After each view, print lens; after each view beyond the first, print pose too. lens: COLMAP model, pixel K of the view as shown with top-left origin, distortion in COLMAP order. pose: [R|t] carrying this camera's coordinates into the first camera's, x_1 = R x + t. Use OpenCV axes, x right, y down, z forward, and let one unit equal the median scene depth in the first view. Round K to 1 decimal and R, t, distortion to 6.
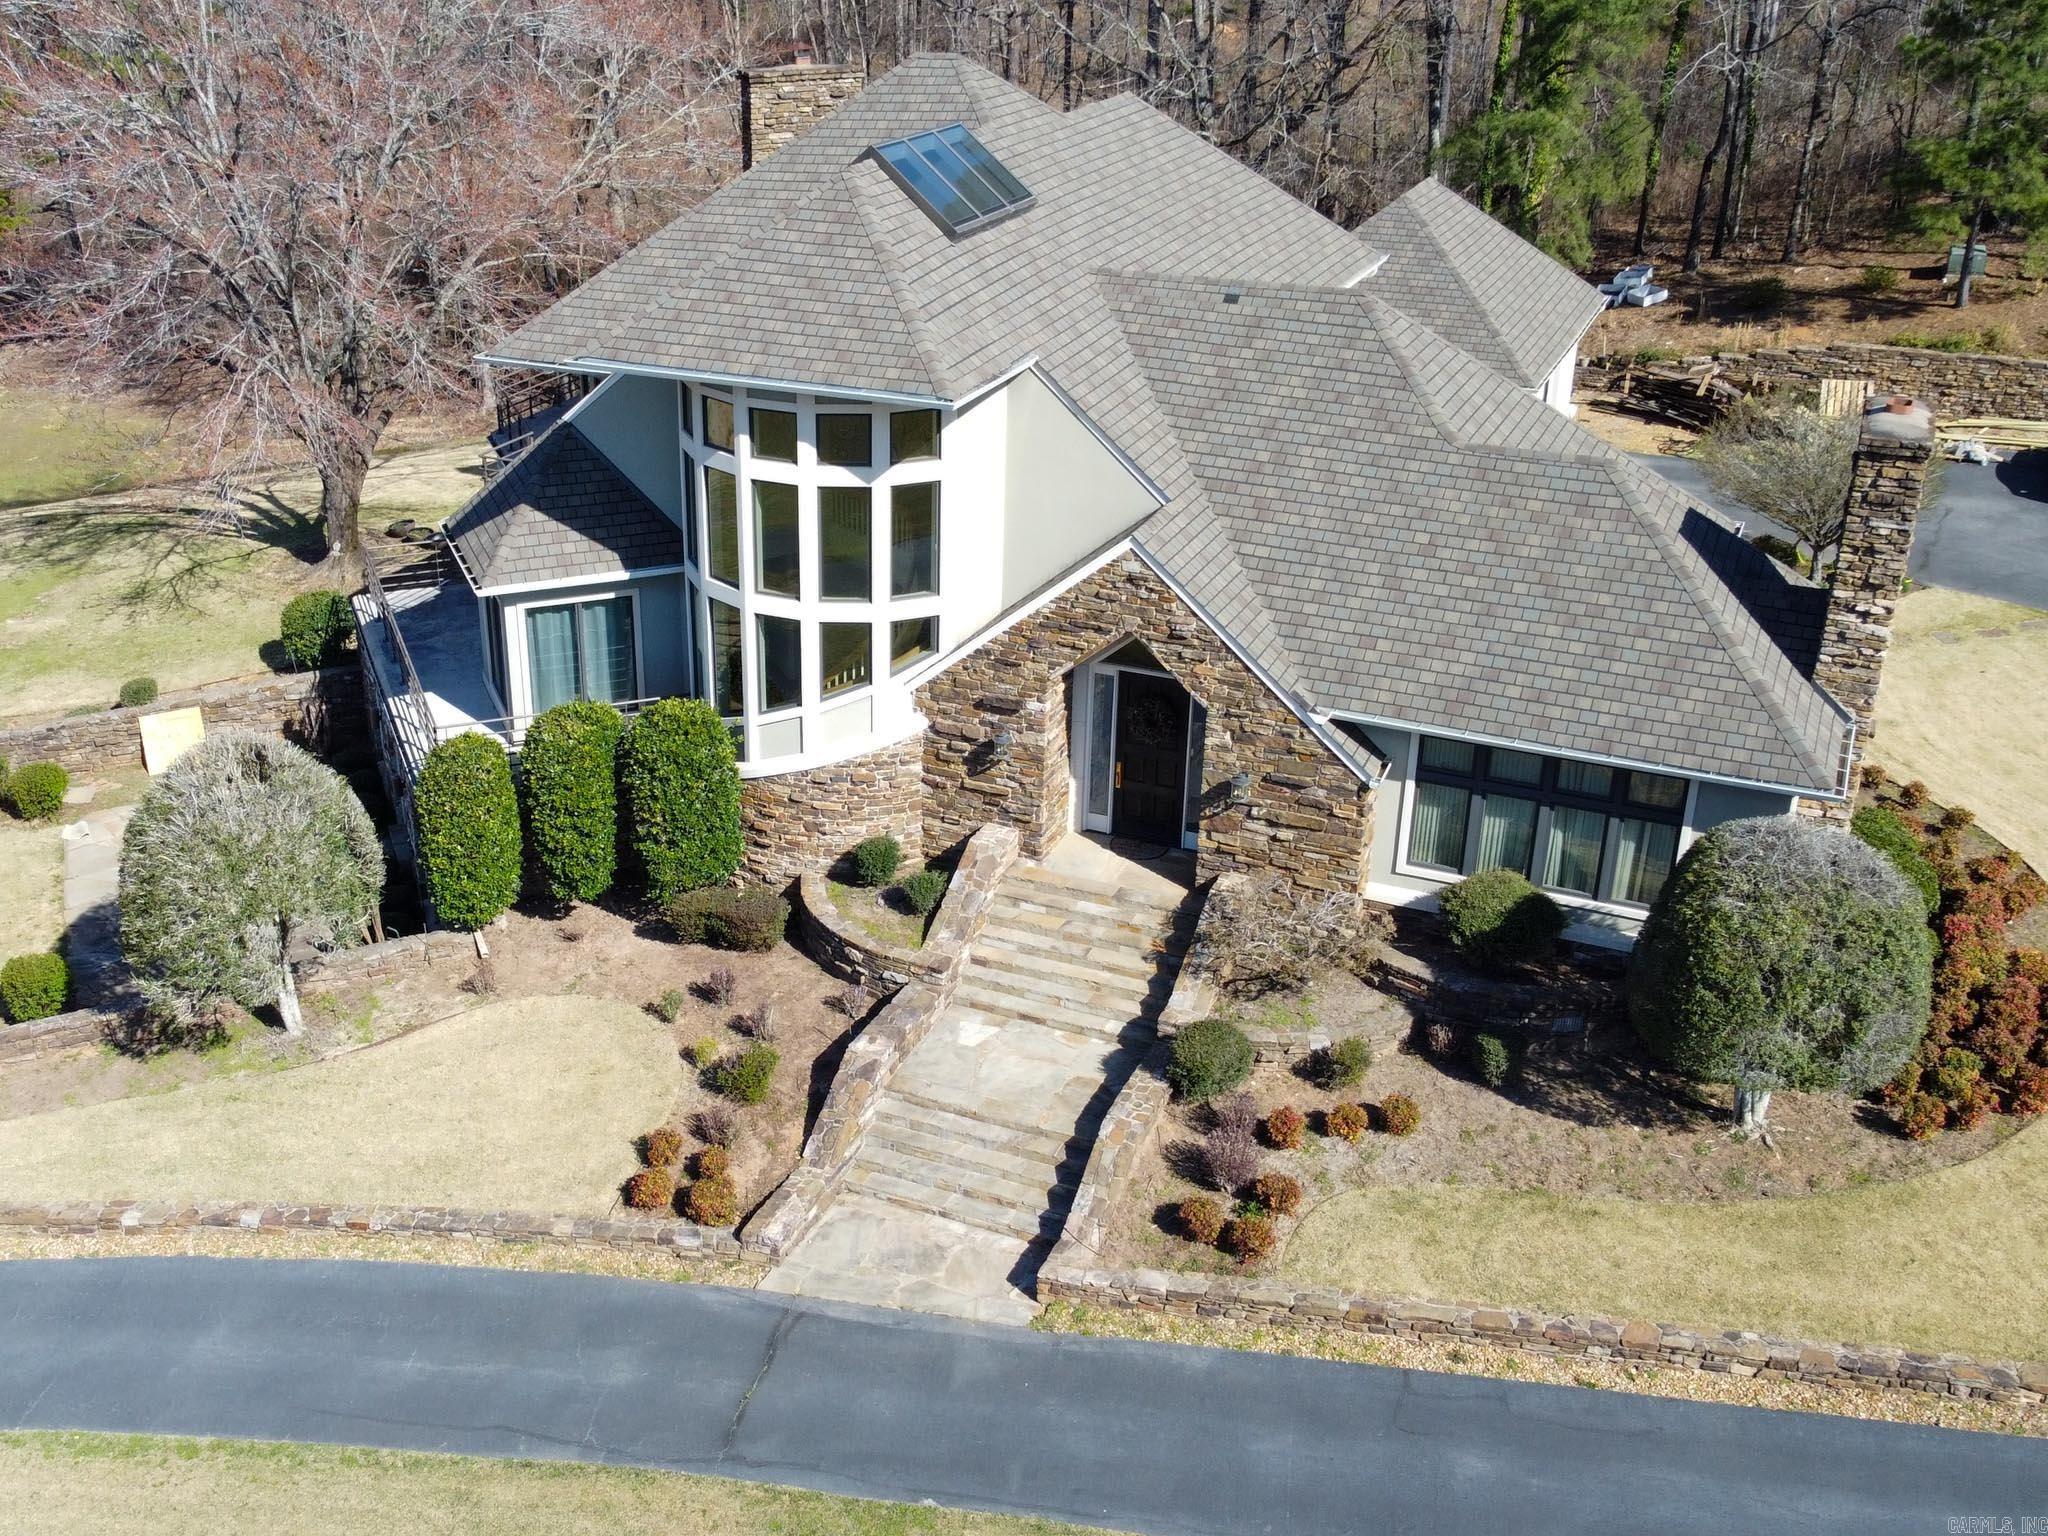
lens RADIAL K [[2106.5, 0, 851.2], [0, 2106.5, 768.9], [0, 0, 1]] dist [-0.005031, -0.002298]
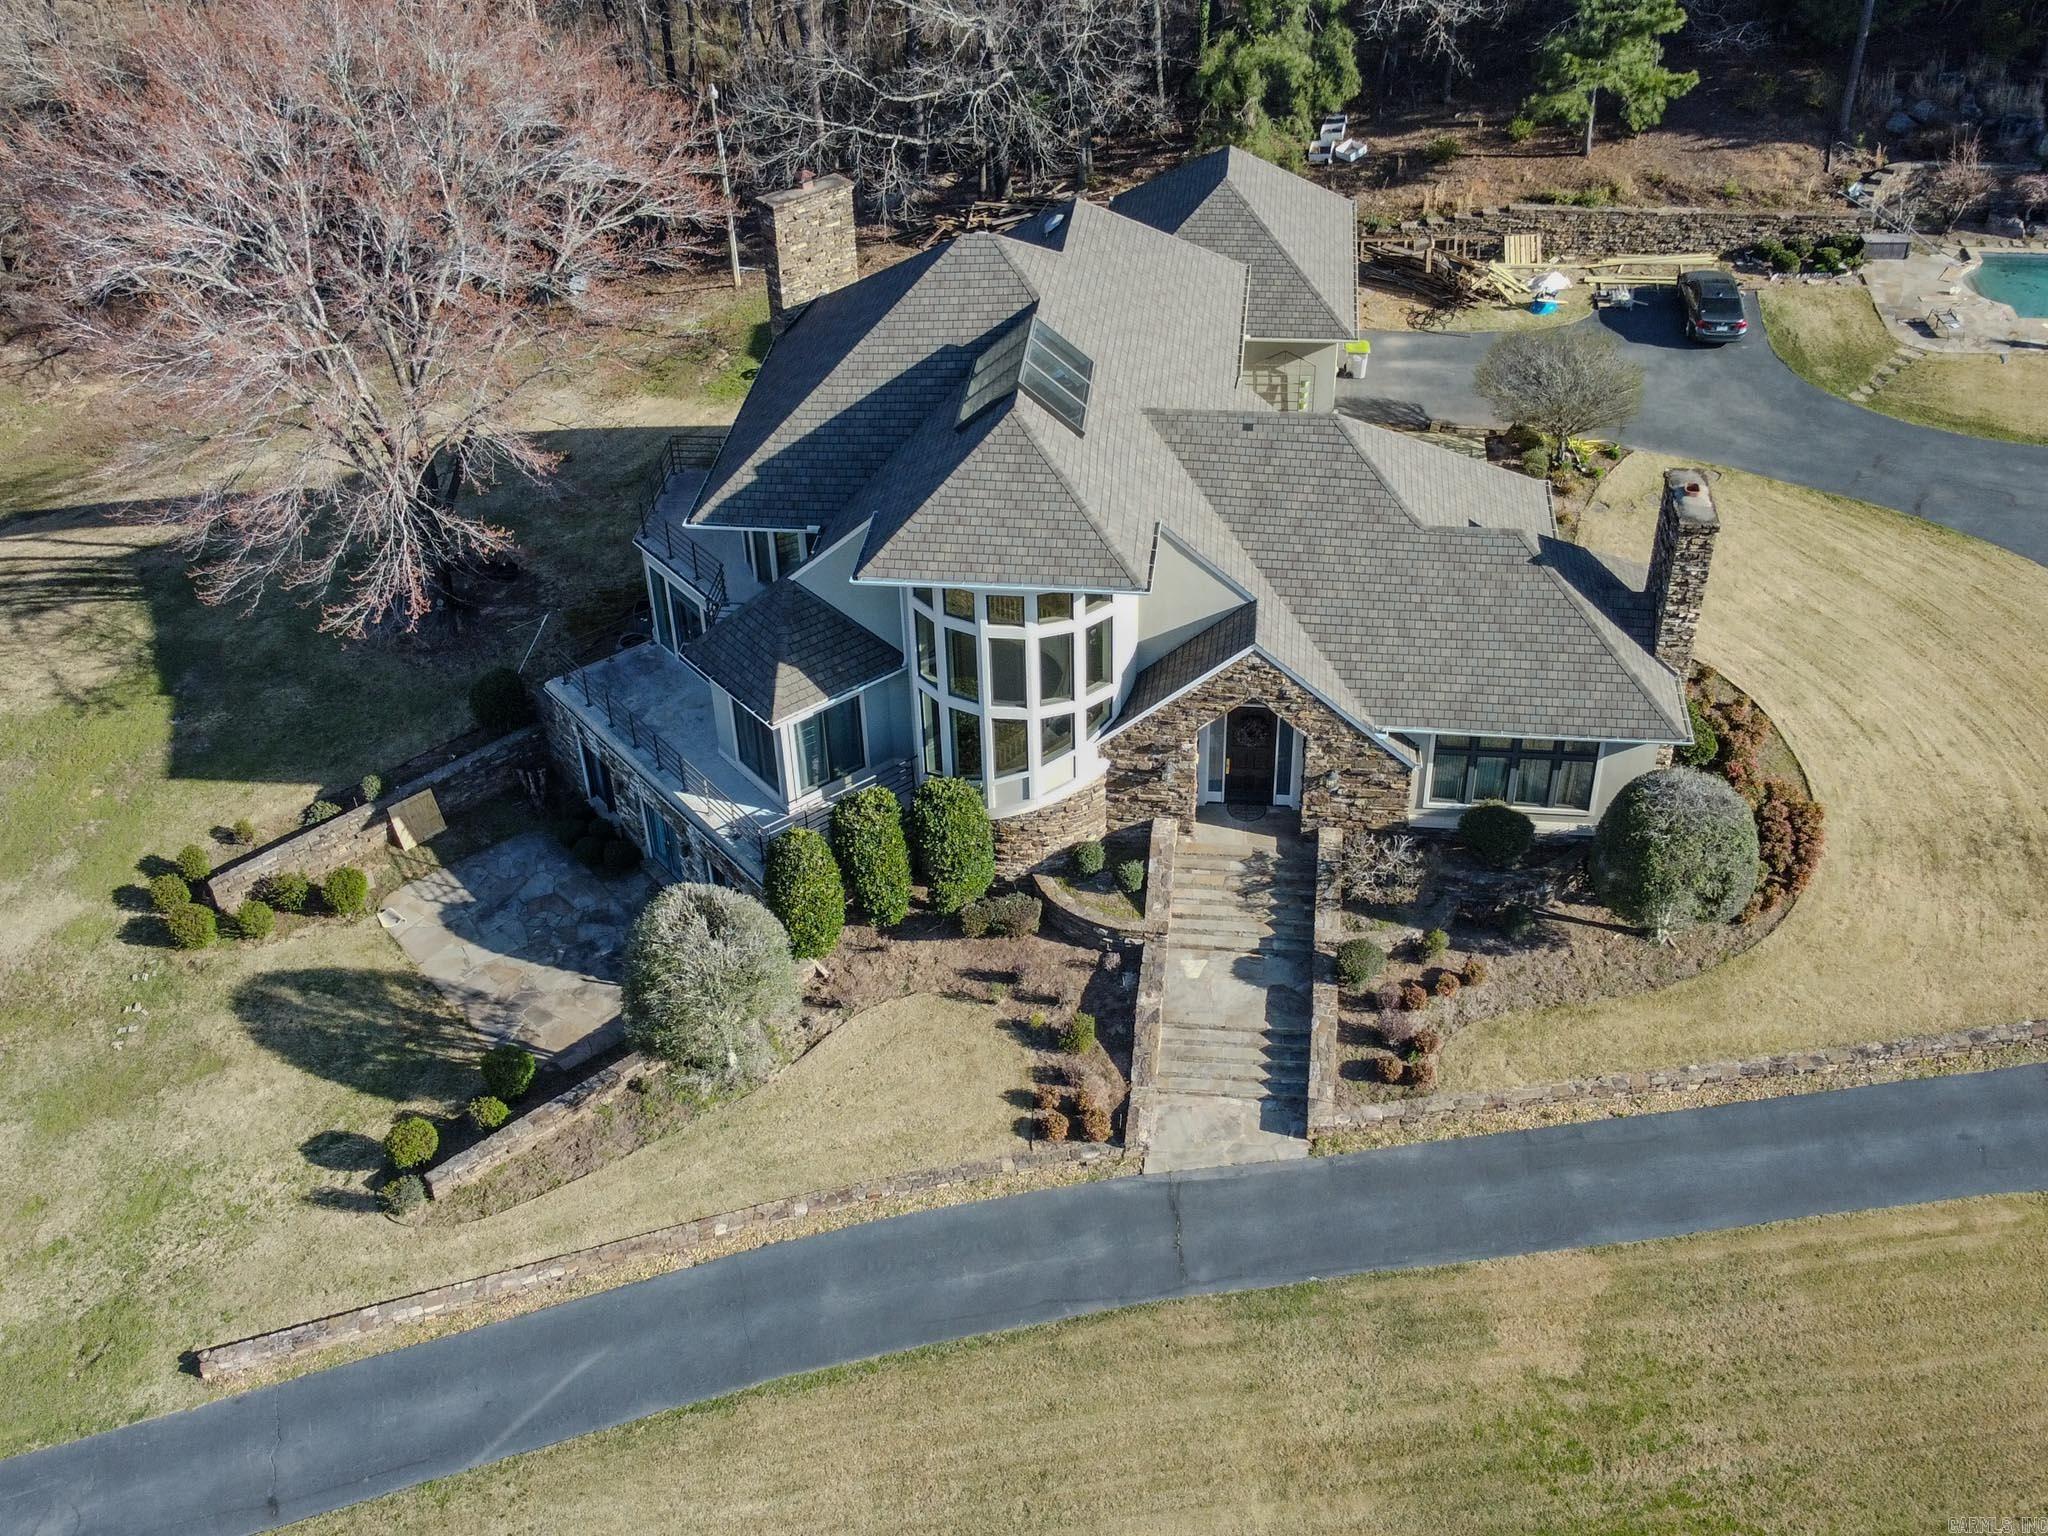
lens RADIAL K [[2160.5, 0, 1024.0], [0, 2160.5, 768.0], [0, 0, 1]] dist [0.002160, -0.009106]
pose [[0.941956, -0.210676, 0.261408, -0.441461], [0.152014, 0.961858, 0.227423, -0.394268], [-0.299350, -0.174484, 0.938054, -0.426300]]
